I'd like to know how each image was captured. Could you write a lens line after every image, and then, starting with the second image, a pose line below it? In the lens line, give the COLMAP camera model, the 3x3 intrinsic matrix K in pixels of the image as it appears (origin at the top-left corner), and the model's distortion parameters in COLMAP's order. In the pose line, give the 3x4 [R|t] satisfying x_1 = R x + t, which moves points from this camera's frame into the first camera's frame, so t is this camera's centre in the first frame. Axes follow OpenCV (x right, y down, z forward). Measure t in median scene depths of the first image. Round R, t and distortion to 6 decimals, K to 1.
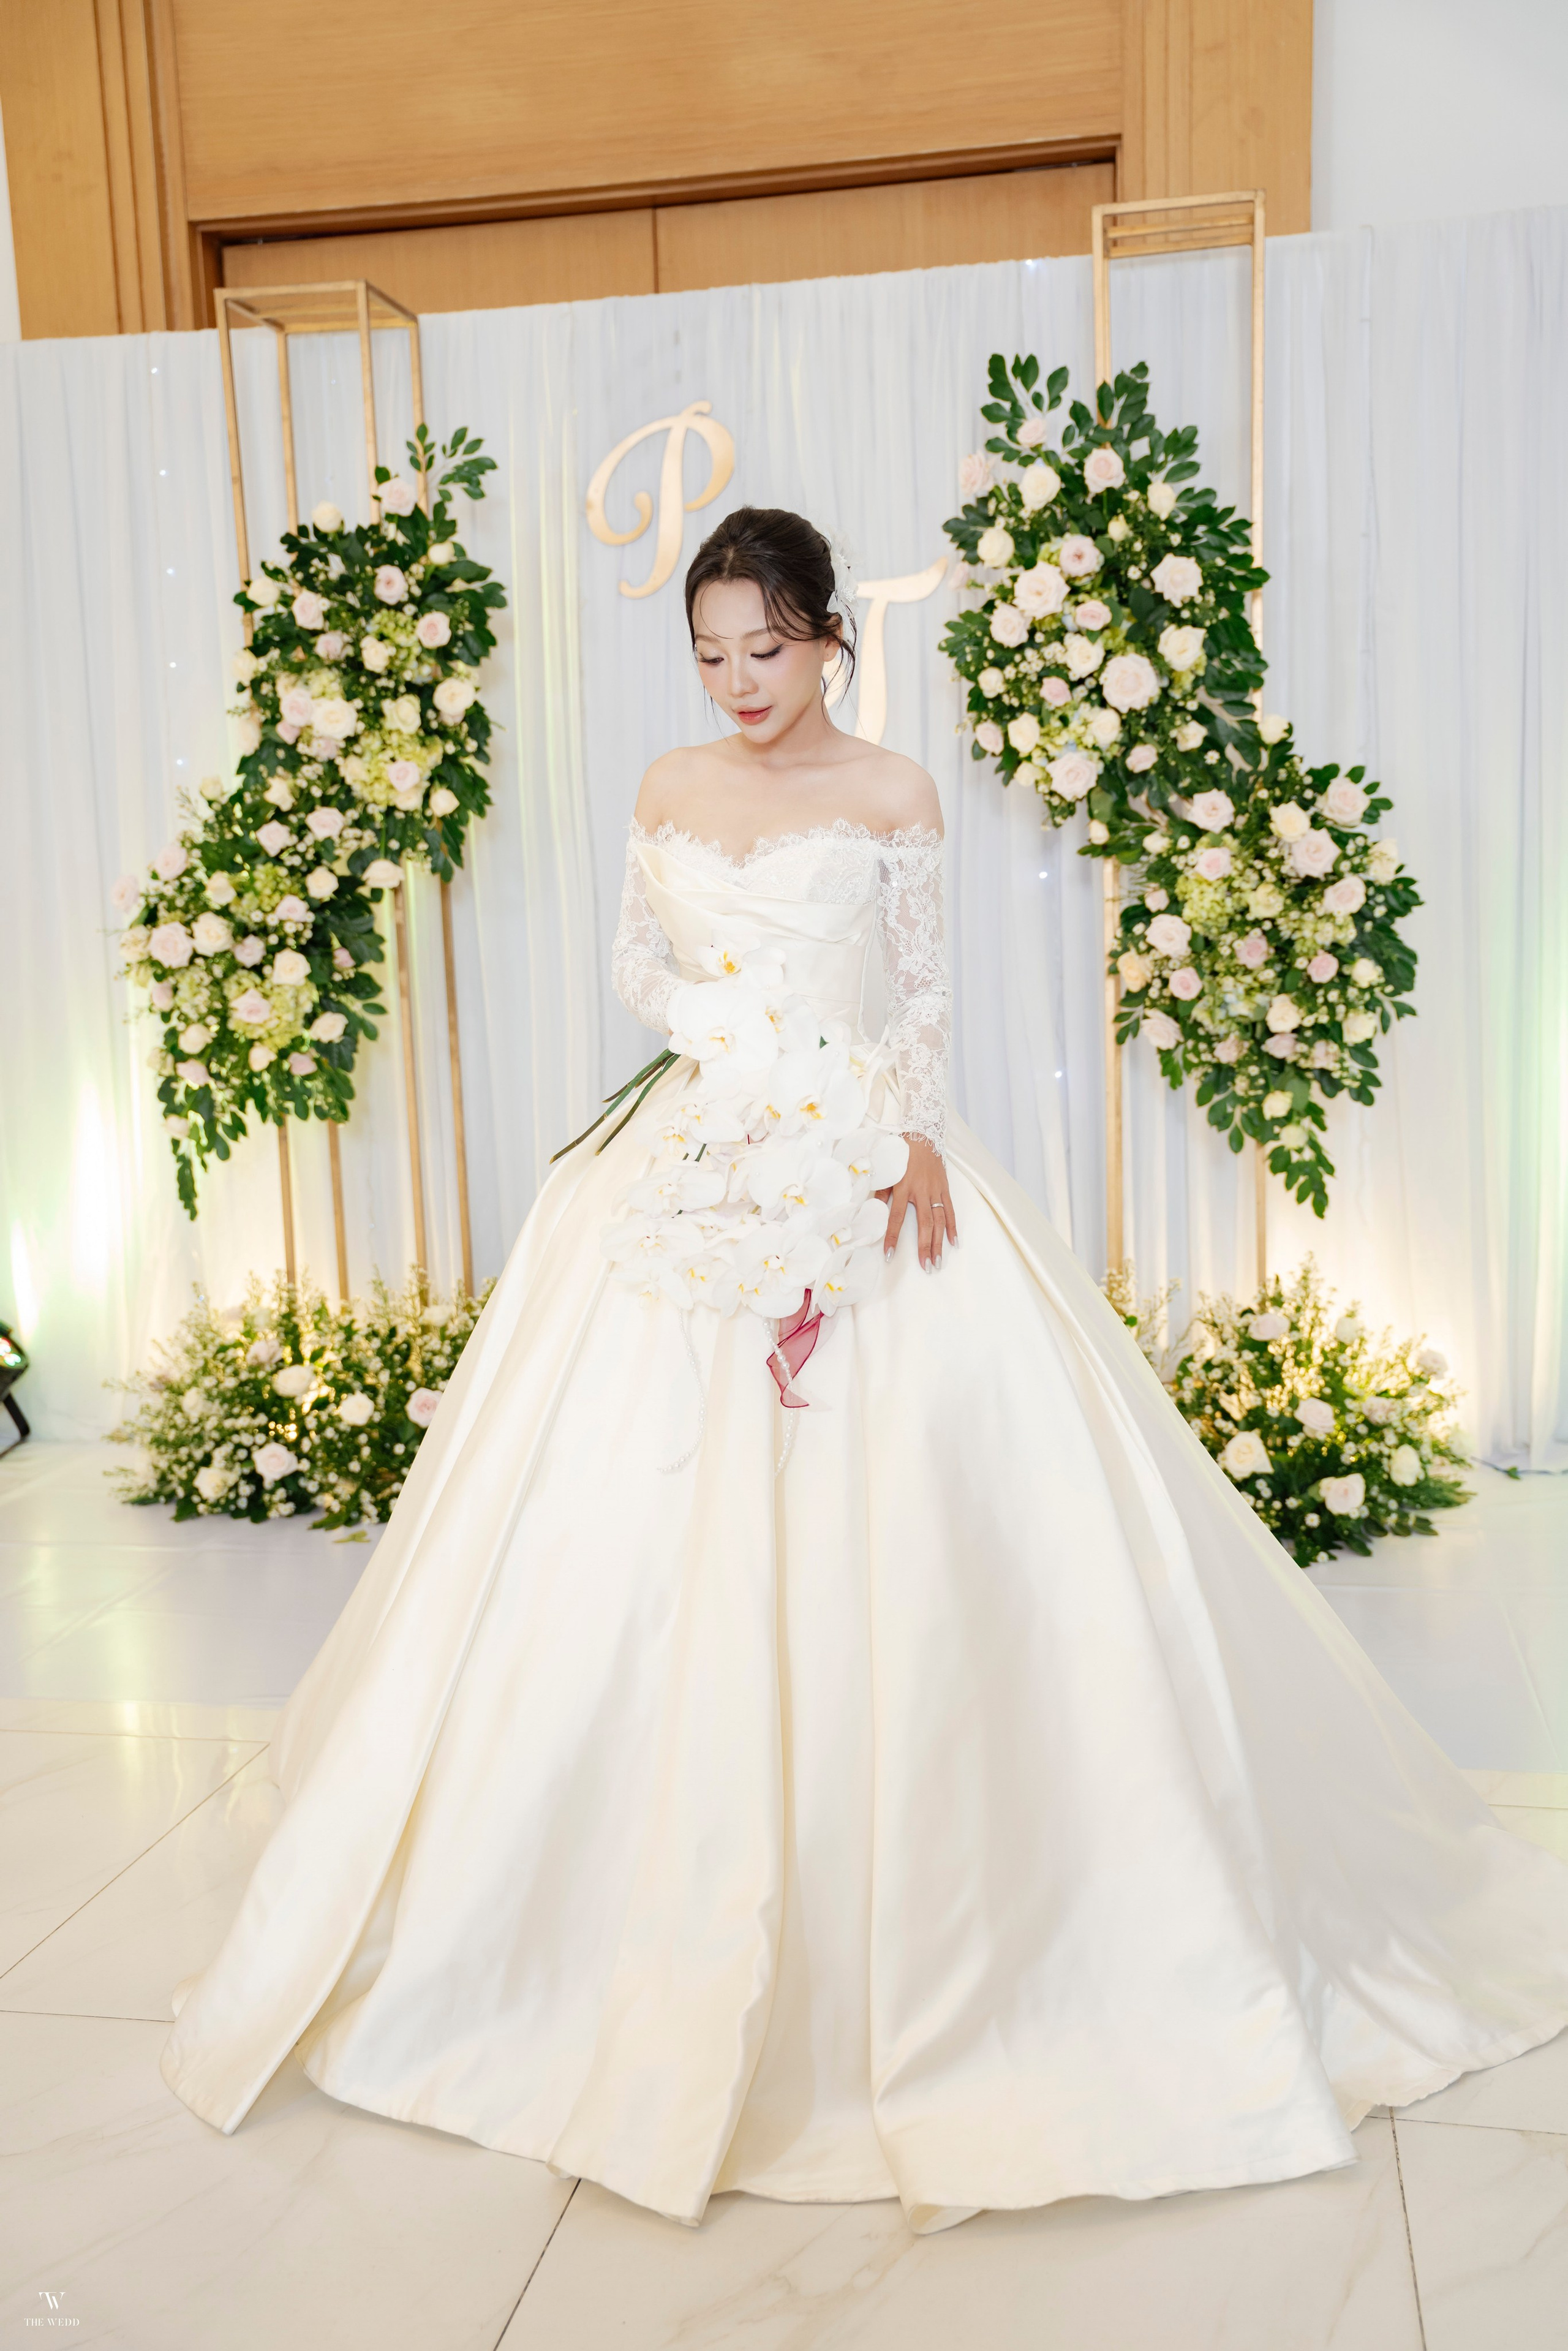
lens RADIAL K [[2204.6, 0, 807.3], [0, 2204.6, 1224.4], [0, 0, 1]] dist [0.035850, 0.000000]
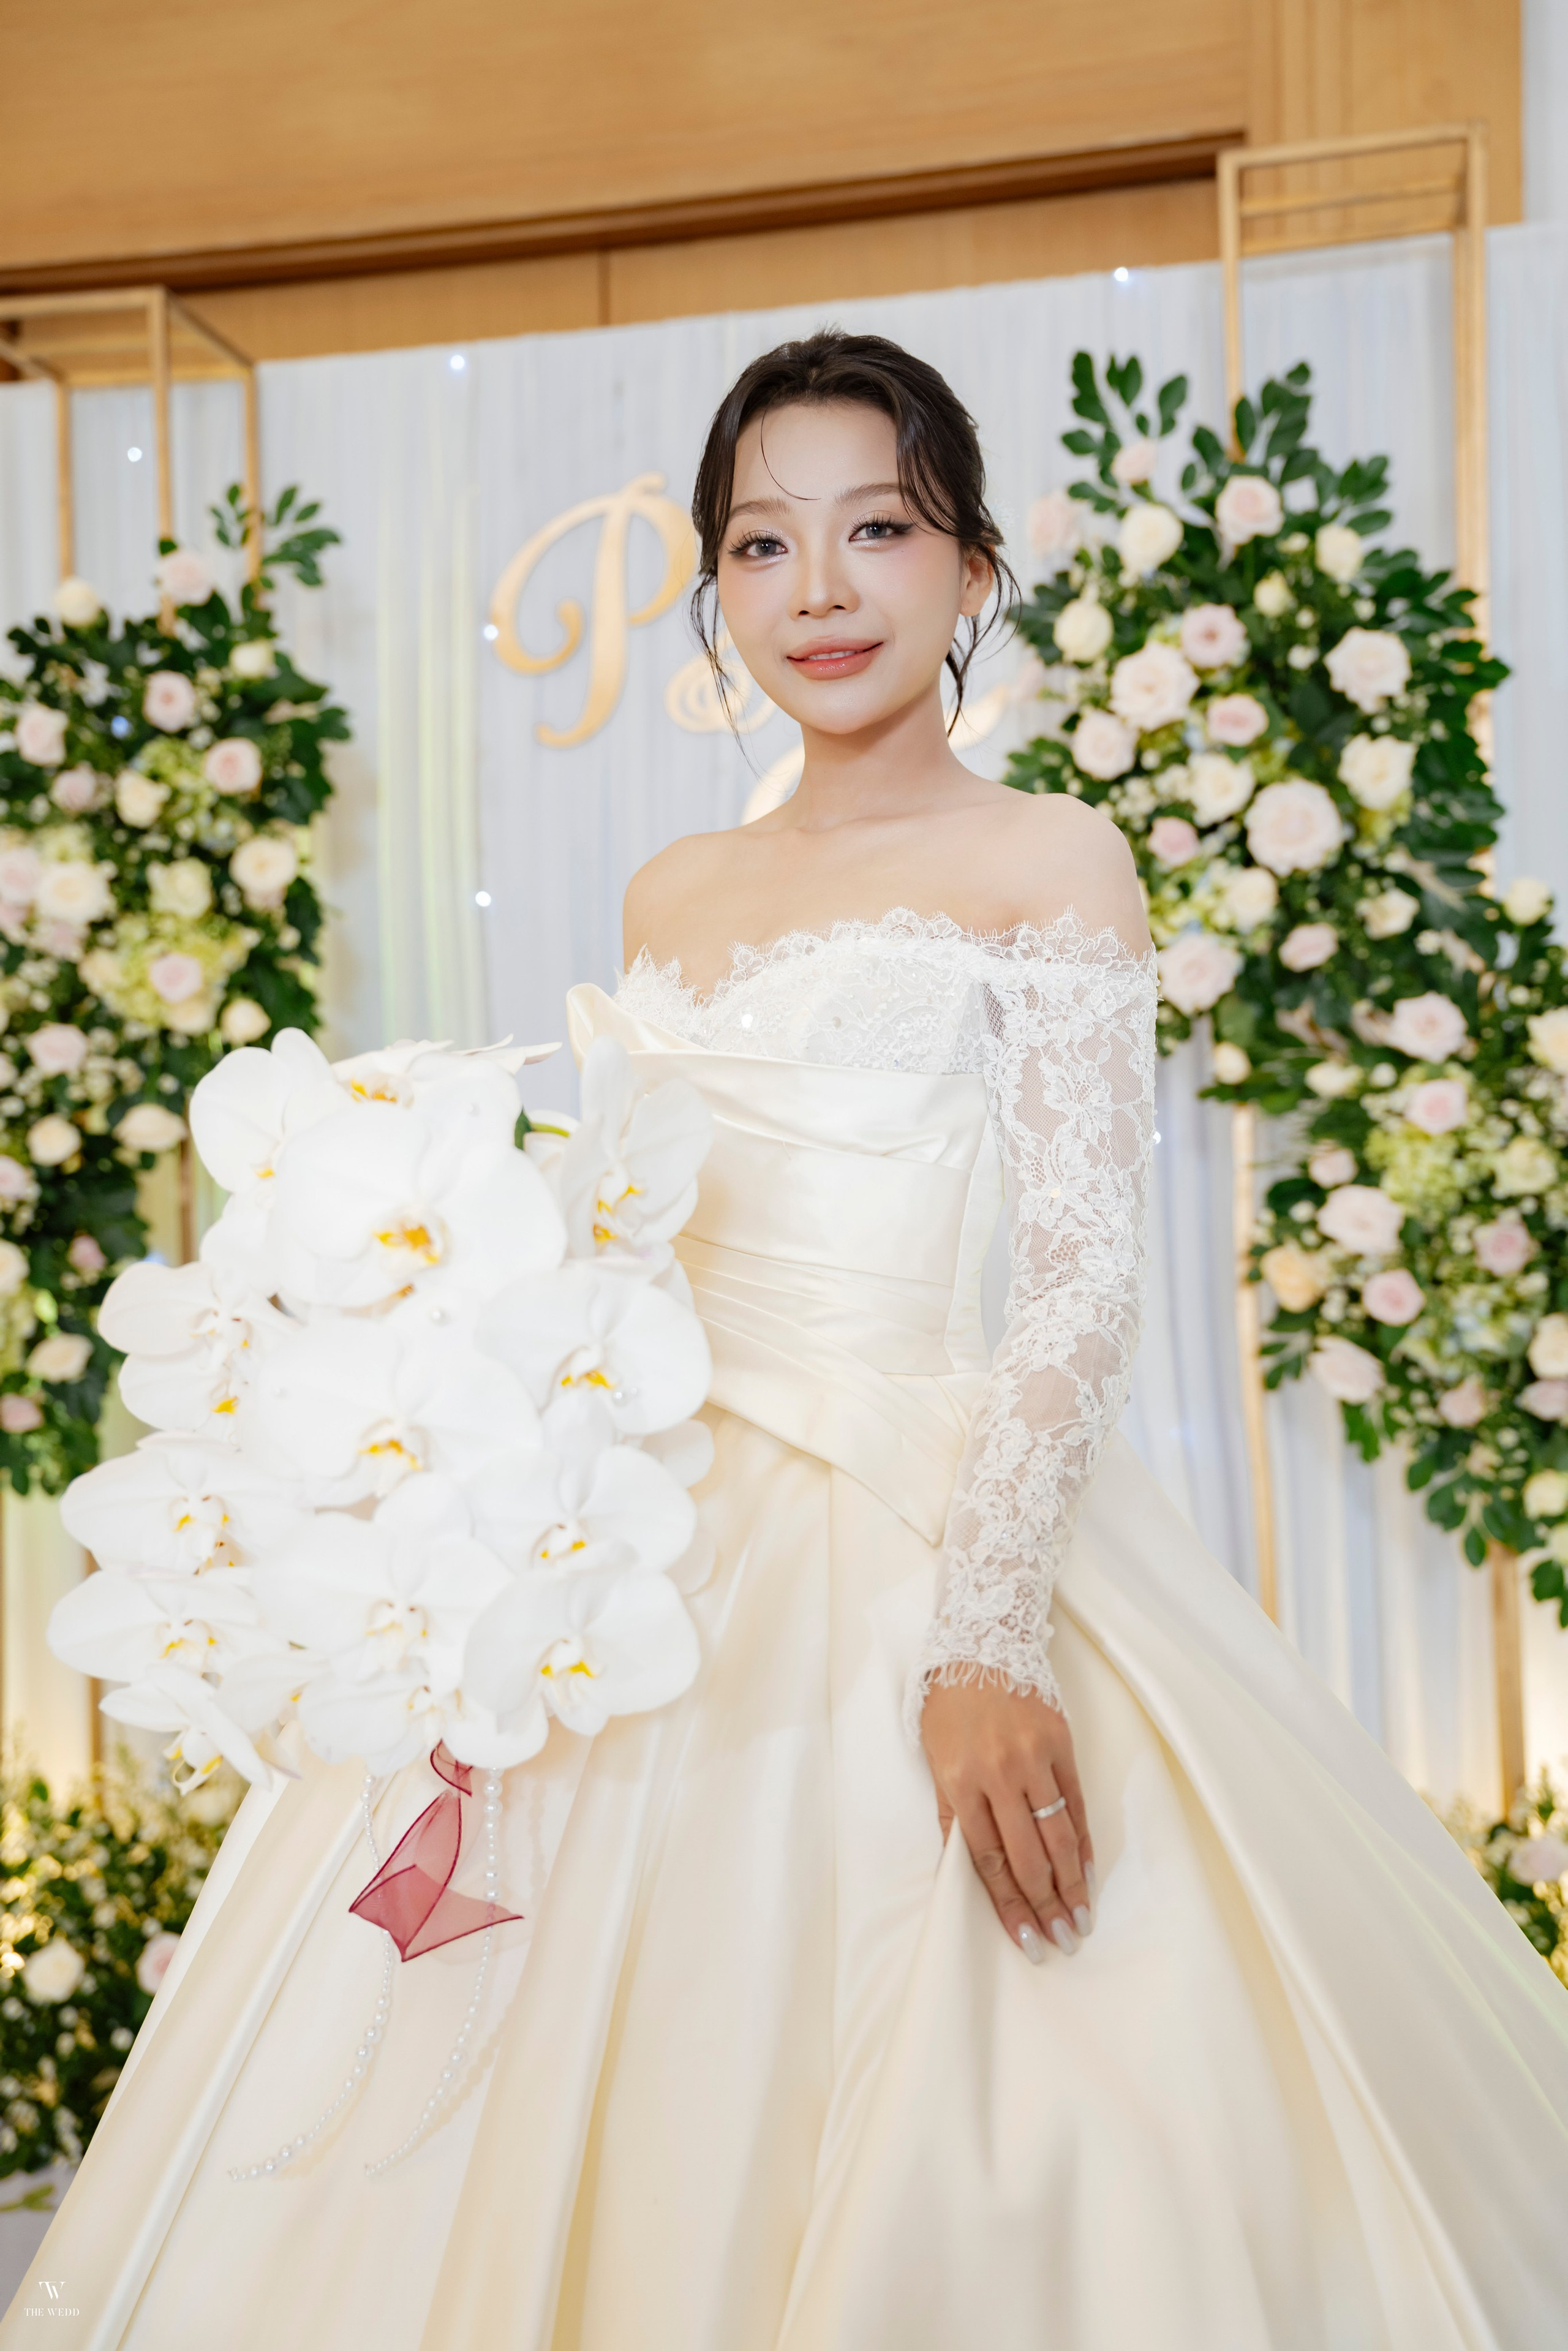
lens RADIAL K [[2345.8, 0, 815.4], [0, 2345.8, 1157.5], [0, 0, 1]] dist [0.164921, 0.000000]
pose [[0.999983, 0.004329, -0.004019, 0.010330], [-0.004931, 0.986410, -0.164230, -0.035477], [0.003253, 0.164247, 0.986414, 0.314957]]
